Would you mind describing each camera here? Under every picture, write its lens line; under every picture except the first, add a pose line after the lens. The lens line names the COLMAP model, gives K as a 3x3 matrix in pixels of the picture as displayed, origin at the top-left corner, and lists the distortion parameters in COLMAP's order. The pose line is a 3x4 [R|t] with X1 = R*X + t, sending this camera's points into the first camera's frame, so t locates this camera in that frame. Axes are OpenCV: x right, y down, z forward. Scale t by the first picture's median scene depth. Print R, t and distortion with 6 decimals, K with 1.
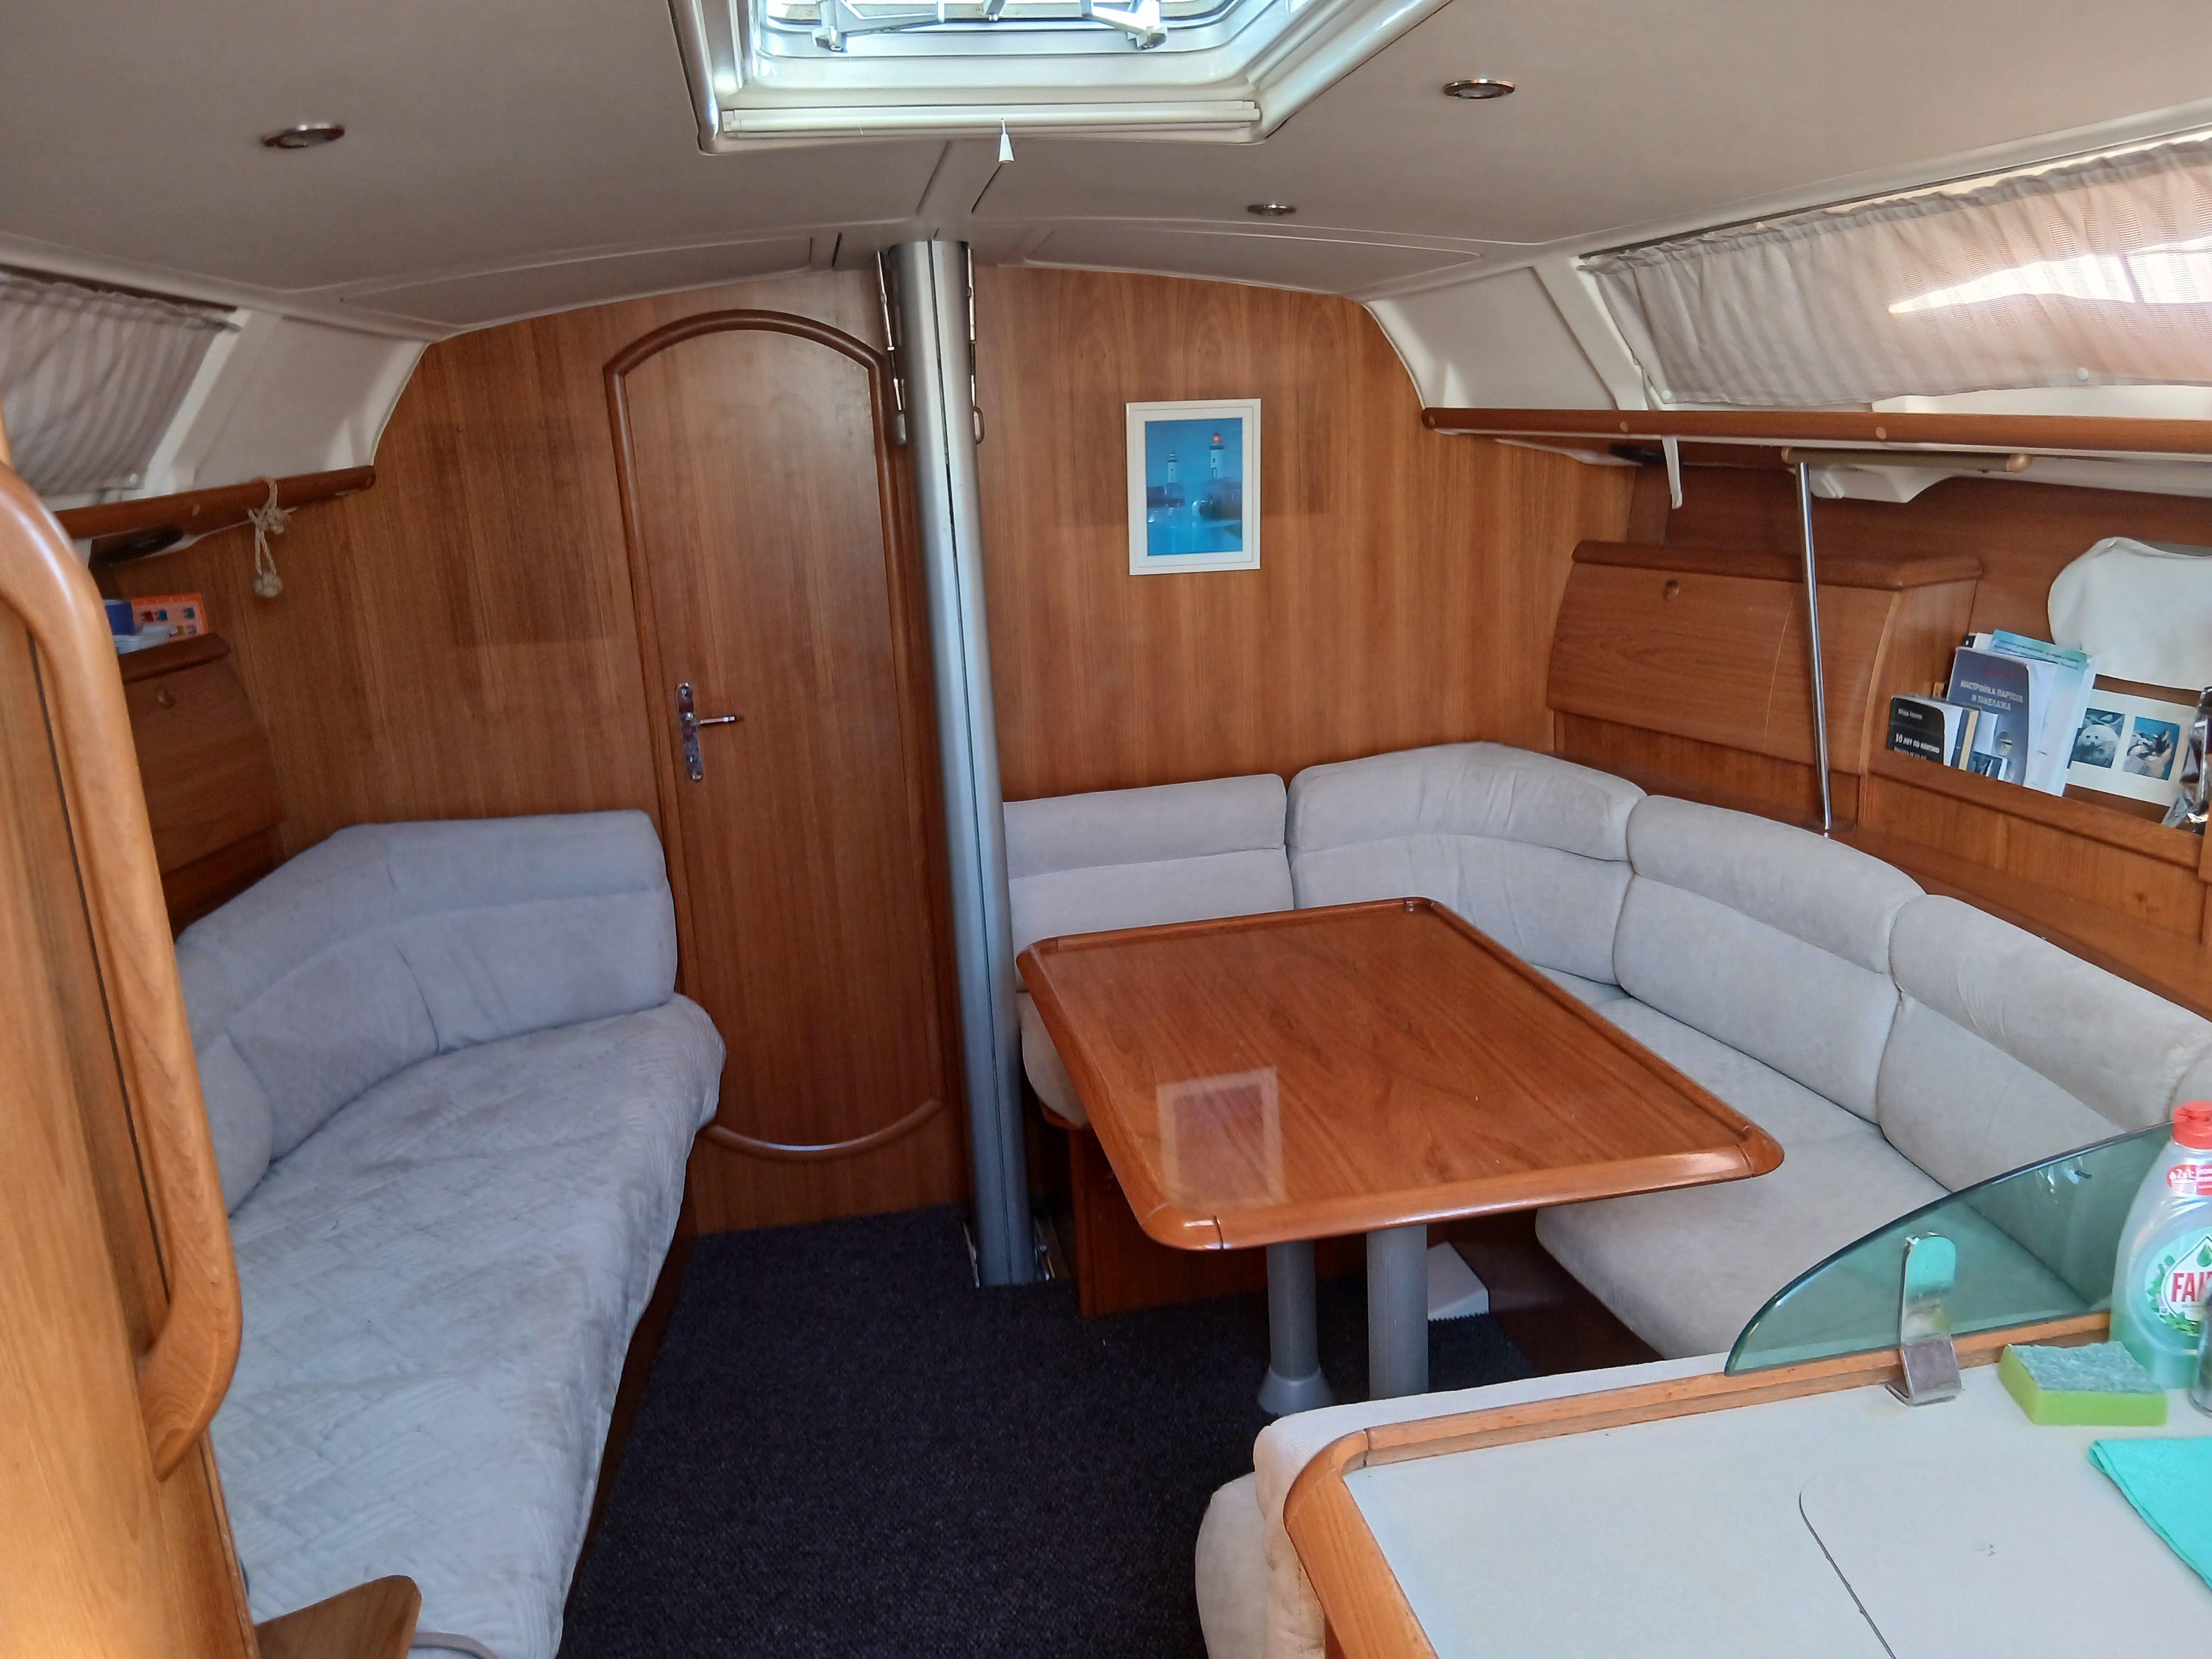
lens RADIAL K [[1684.1, 0, 1106.0], [0, 1684.1, 829.5], [0, 0, 1]] dist [0.033573, -0.053281]
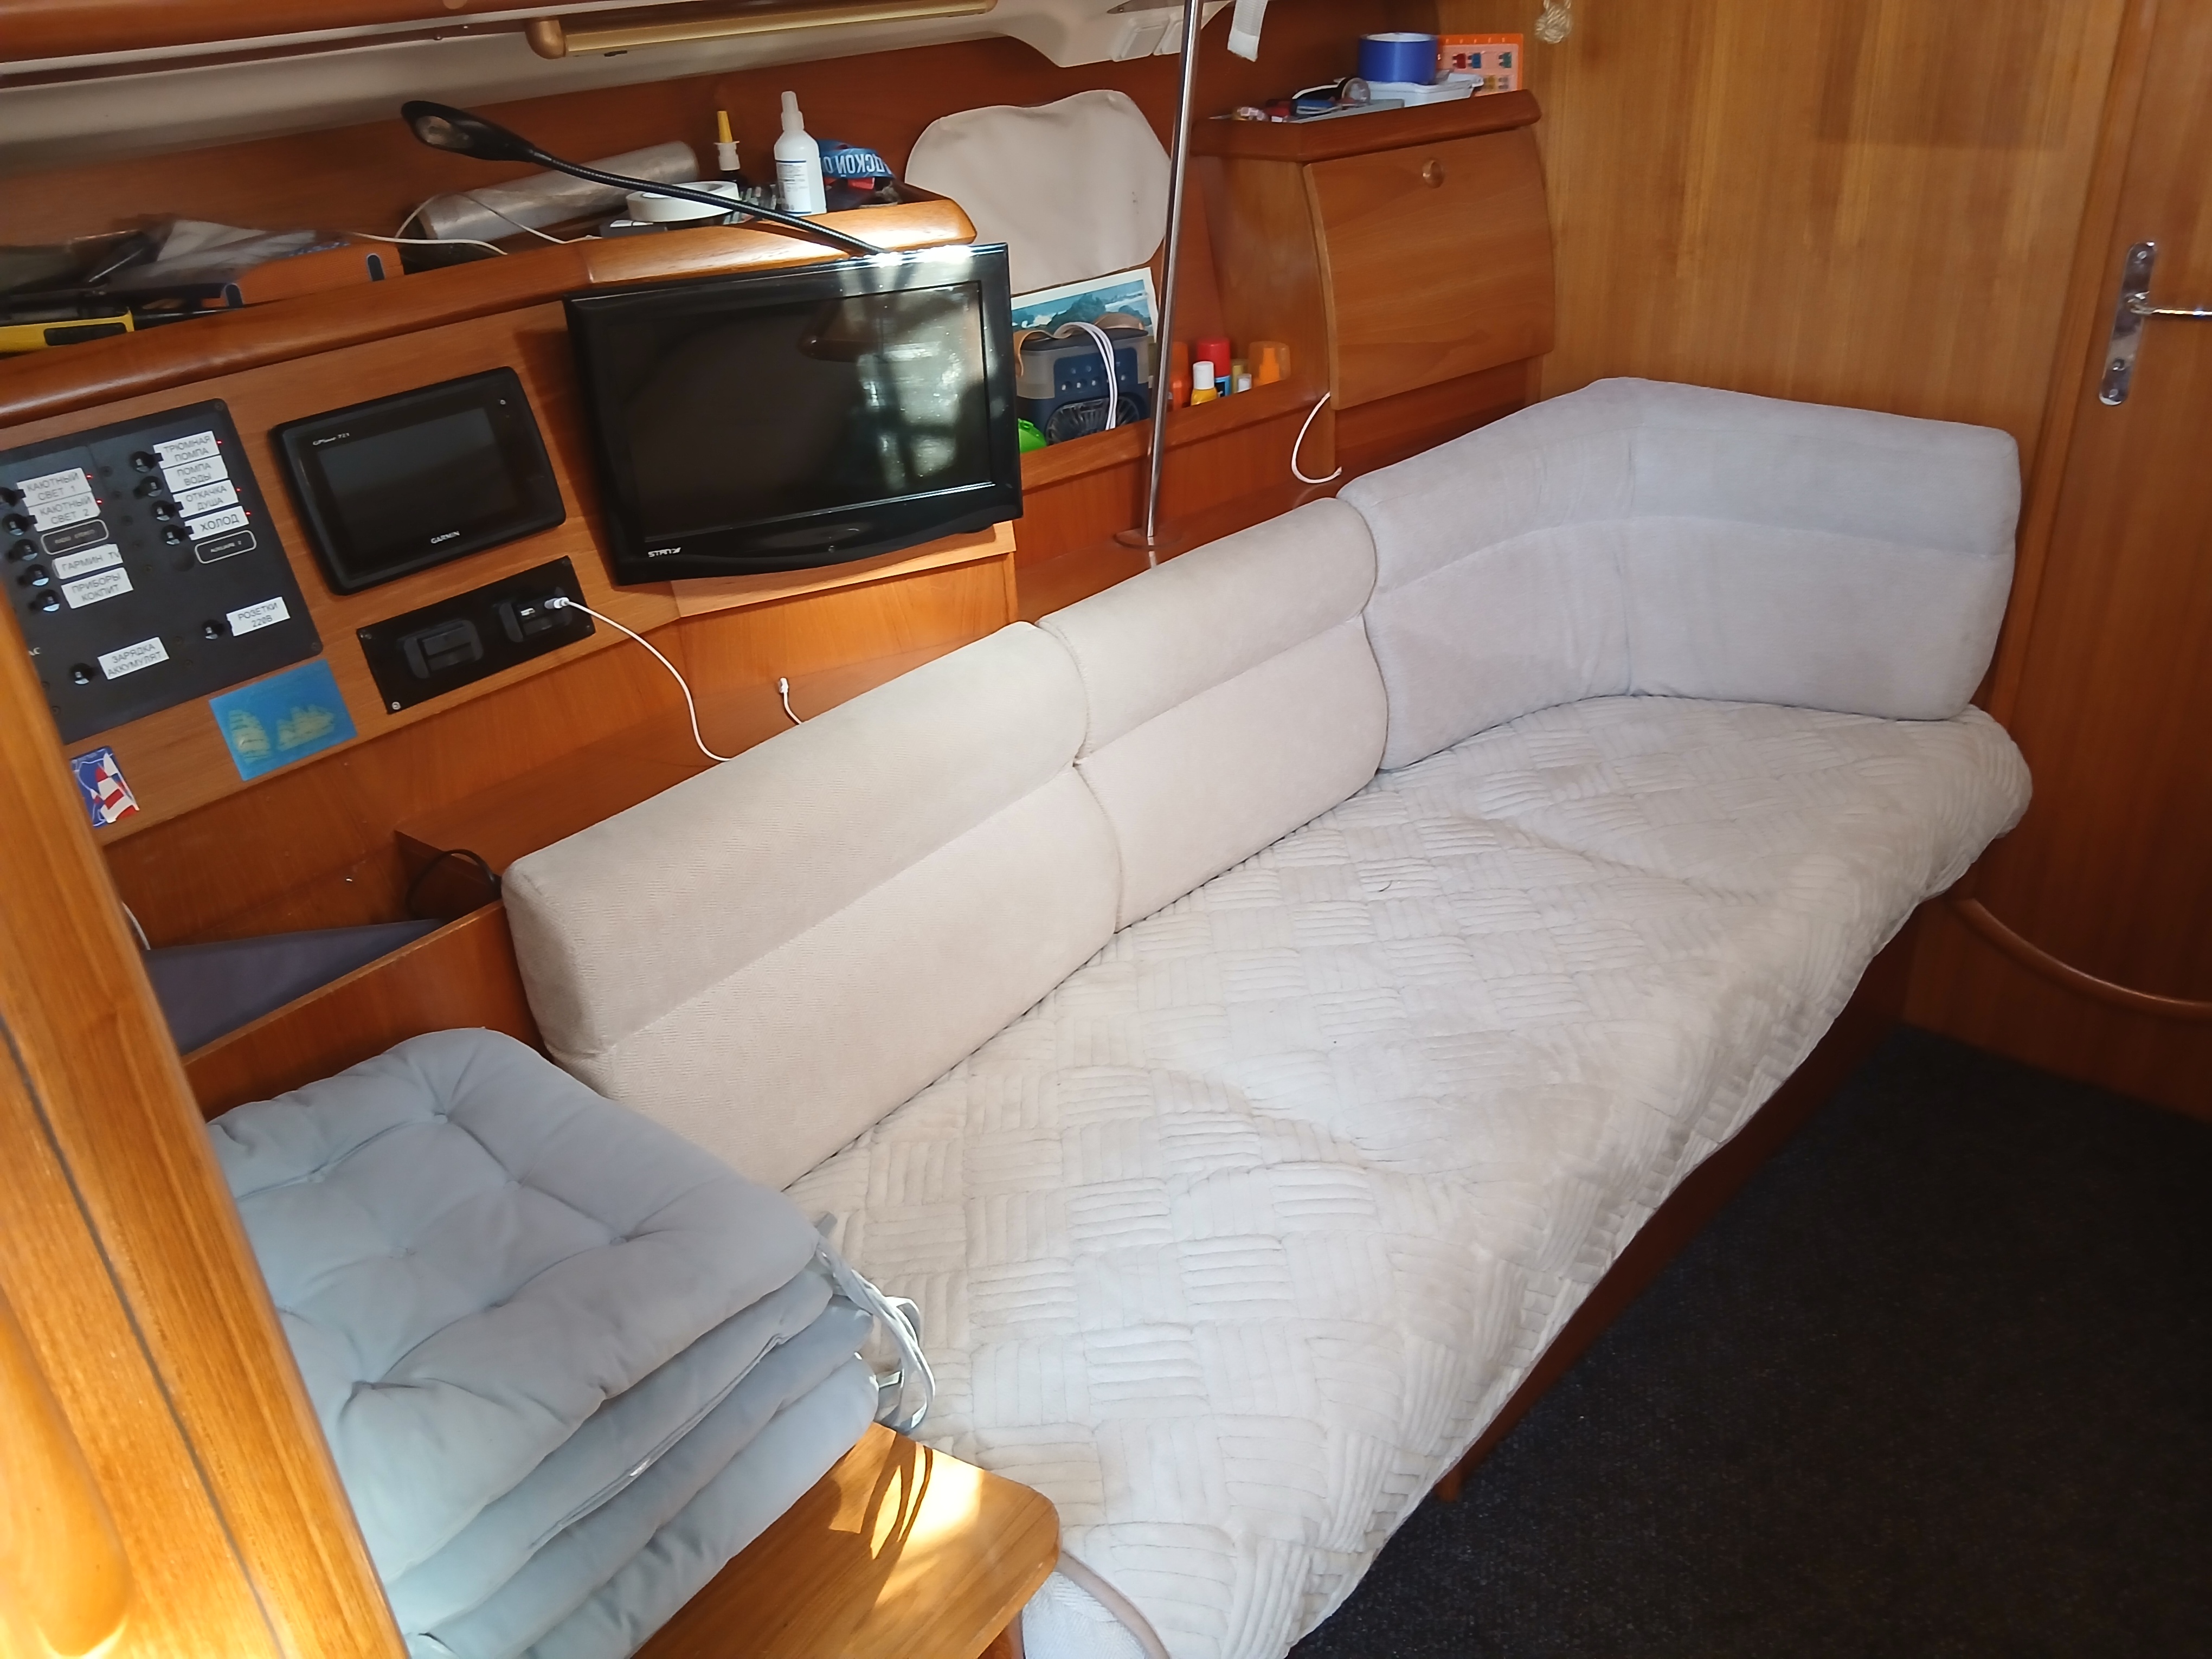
lens RADIAL K [[1656.4, 0, 1102.6], [0, 1656.4, 838.2], [0, 0, 1]] dist [0.100310, -0.168055]
pose [[0.658971, 0.372823, -0.653269, -0.025248], [-0.165246, 0.919053, 0.357819, -0.048964], [0.733792, -0.127842, 0.667237, 0.329152]]
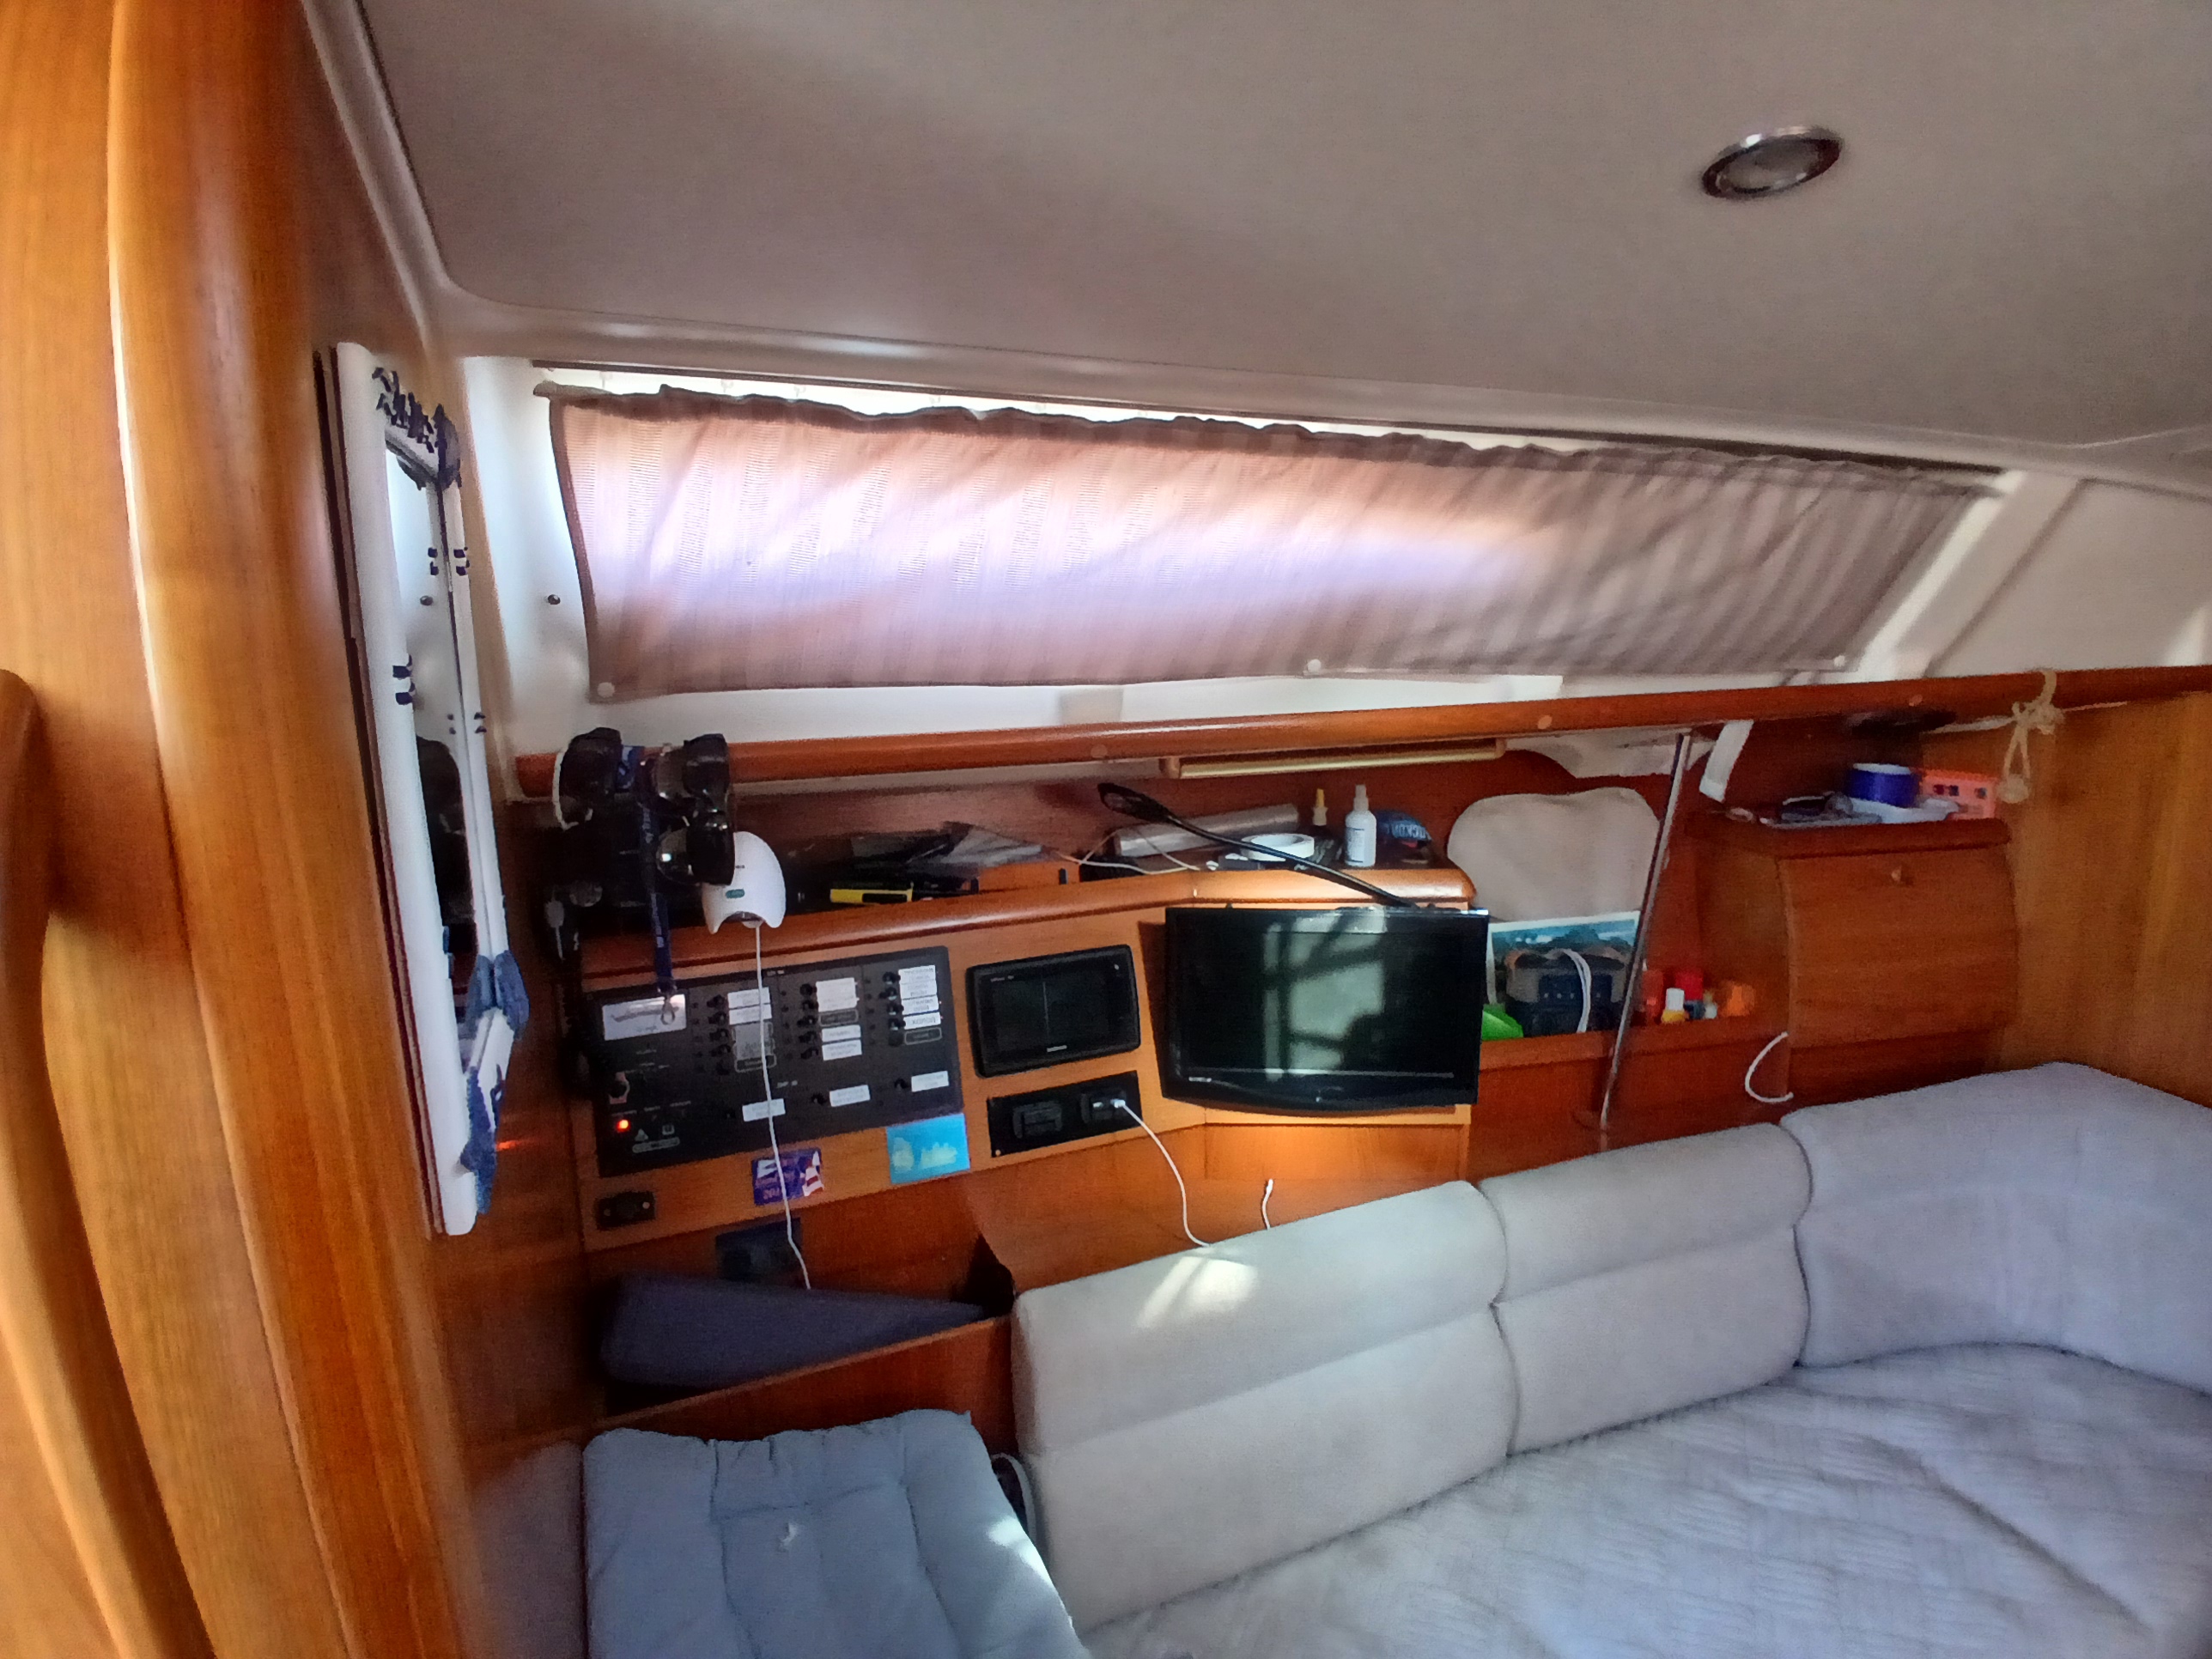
lens RADIAL K [[1103.3, 0, 1107.4], [0, 1103.3, 833.3], [0, 0, 1]] dist [0.000405, -0.044351]
pose [[0.210392, 0.229362, -0.950330, -0.060795], [-0.232012, 0.956031, 0.179373, -0.111402], [0.949687, 0.182749, 0.254357, 0.412763]]
